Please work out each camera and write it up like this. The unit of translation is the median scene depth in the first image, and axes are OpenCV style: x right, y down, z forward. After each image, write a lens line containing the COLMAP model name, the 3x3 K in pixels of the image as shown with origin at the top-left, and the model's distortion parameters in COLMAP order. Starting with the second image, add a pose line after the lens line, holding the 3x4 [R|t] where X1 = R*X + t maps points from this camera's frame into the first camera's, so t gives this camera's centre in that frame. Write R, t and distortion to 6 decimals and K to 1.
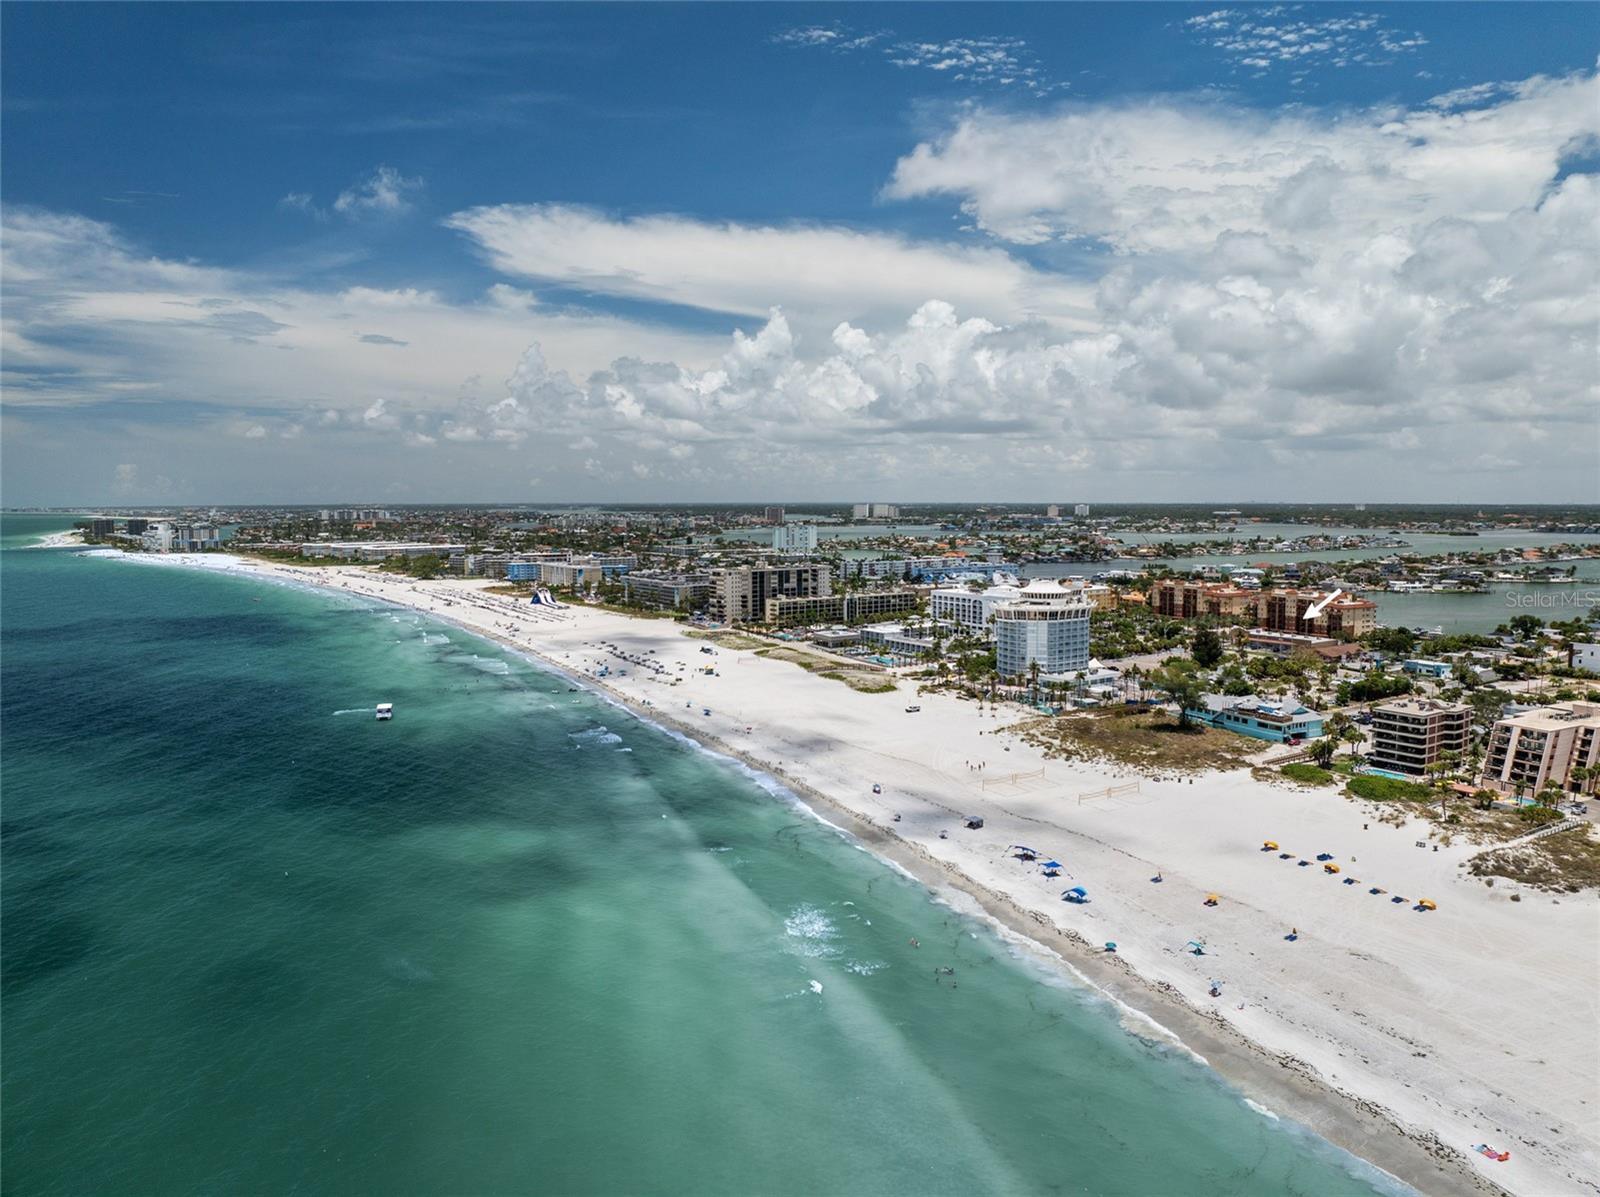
lens RADIAL K [[1123.6, 0, 800.0], [0, 1123.6, 598.5], [0, 0, 1]] dist [-0.029202, -0.009224]
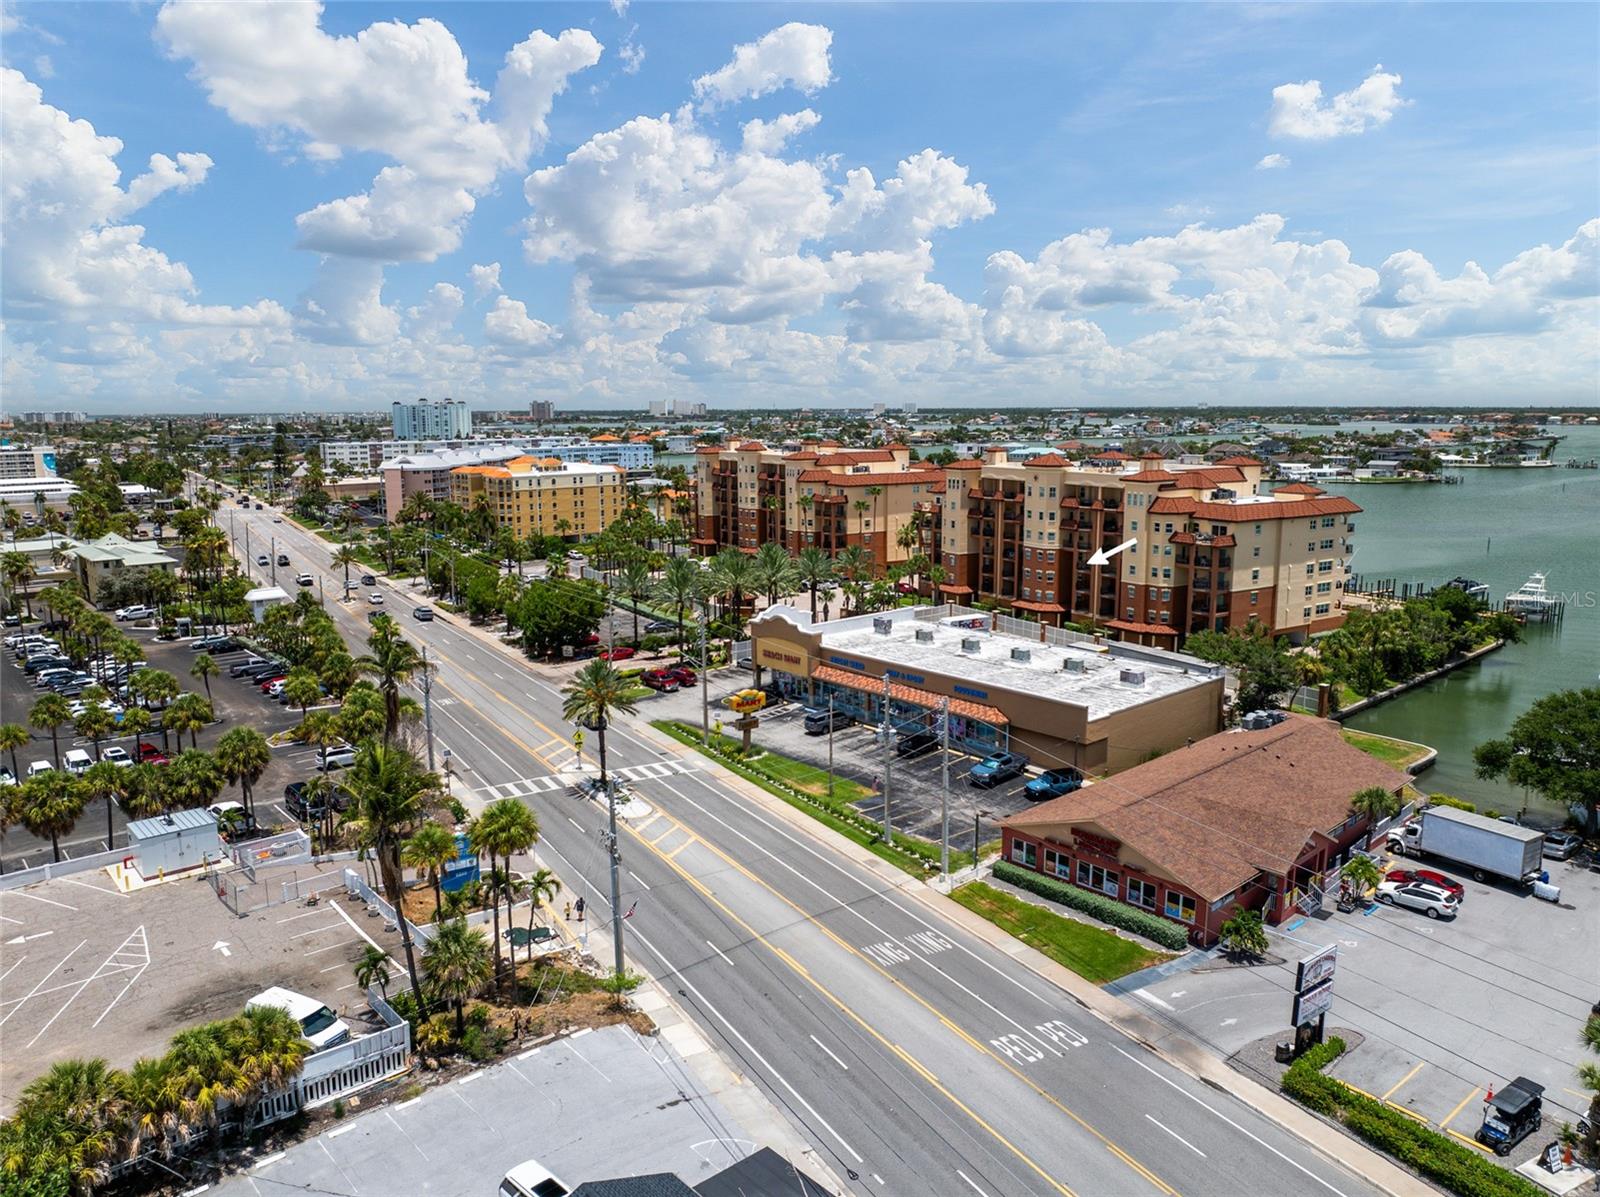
lens RADIAL K [[1123.6, 0, 800.0], [0, 1123.6, 598.5], [0, 0, 1]] dist [-0.029202, -0.009224]
pose [[0.991909, -0.024585, 0.124544, 0.320721], [0.014701, 0.996713, 0.079666, 0.004825], [-0.126093, -0.077191, 0.989011, 0.681793]]
